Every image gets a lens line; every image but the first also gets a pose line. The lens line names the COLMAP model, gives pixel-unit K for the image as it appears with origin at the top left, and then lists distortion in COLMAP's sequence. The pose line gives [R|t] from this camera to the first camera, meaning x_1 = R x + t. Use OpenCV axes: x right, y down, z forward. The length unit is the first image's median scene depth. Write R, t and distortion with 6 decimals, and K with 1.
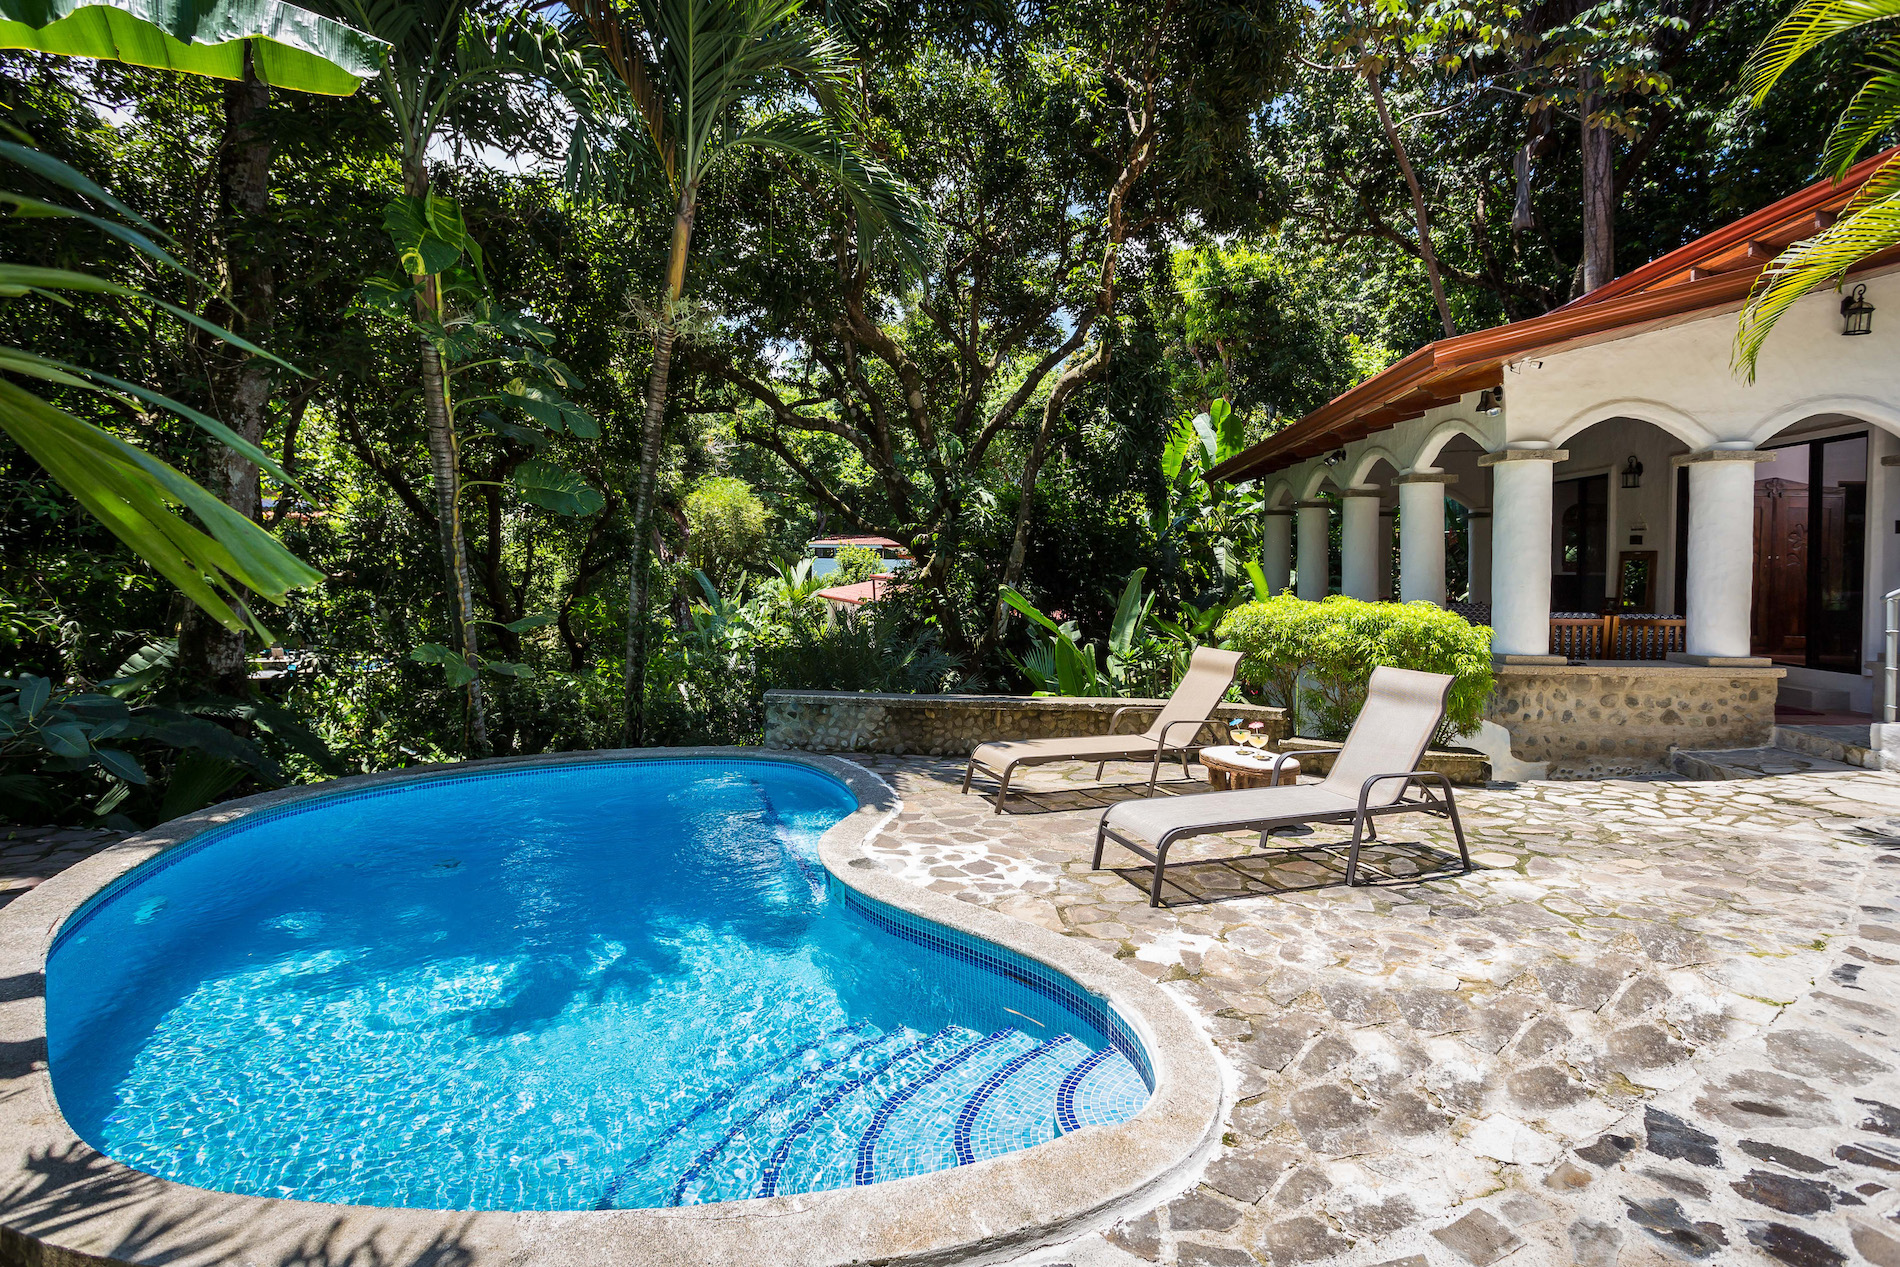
lens RADIAL K [[953.7, 0, 950.0], [0, 953.7, 633.5], [0, 0, 1]] dist [0.000676, 0.002314]
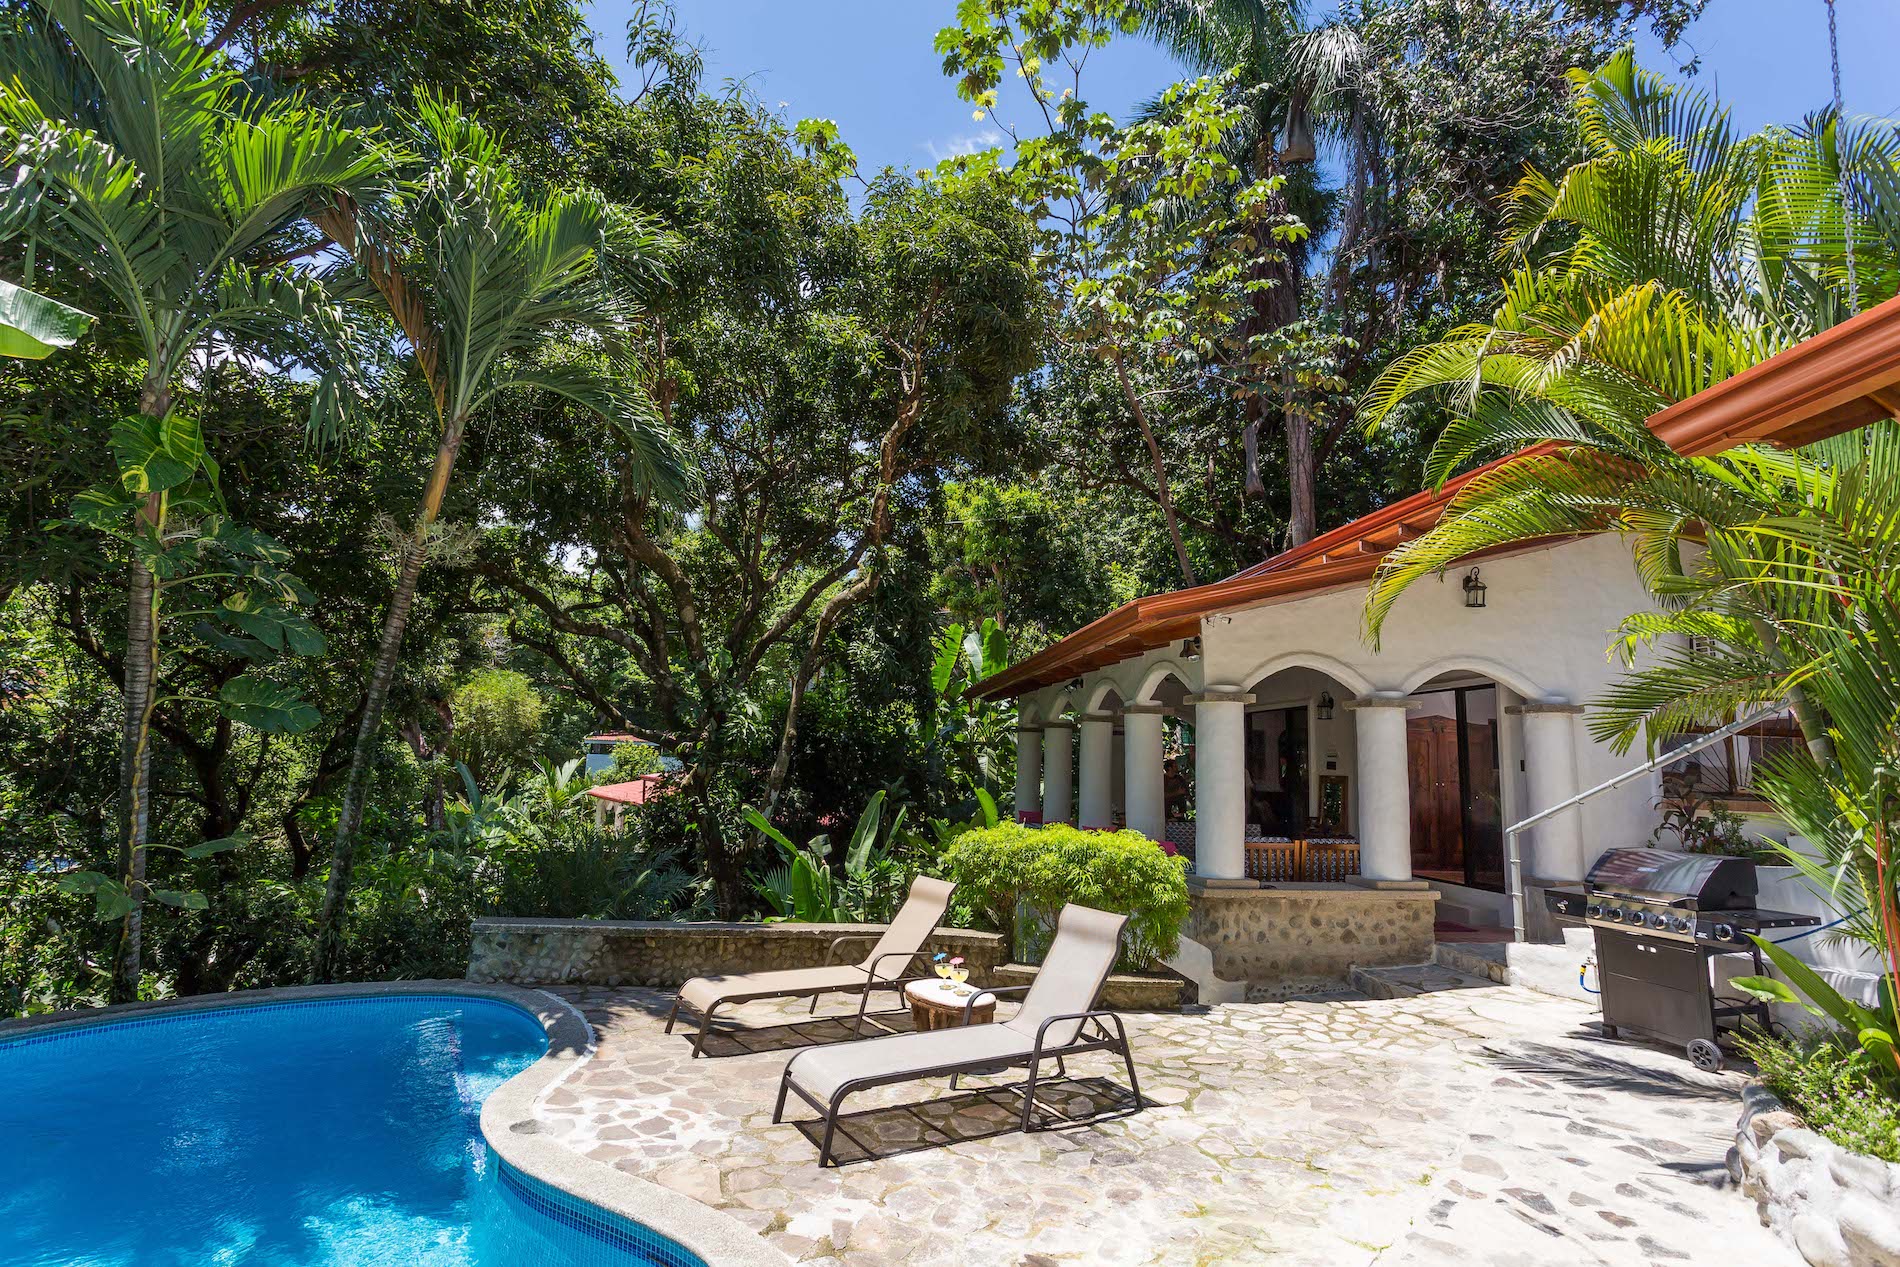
lens RADIAL K [[936.1, 0, 974.5], [0, 936.1, 612.0], [0, 0, 1]] dist [0.000626, 0.002000]
pose [[0.986781, 0.048962, 0.154484, 0.132483], [-0.020720, 0.983562, -0.179377, -0.079105], [-0.160727, 0.173805, 0.971575, -0.058467]]
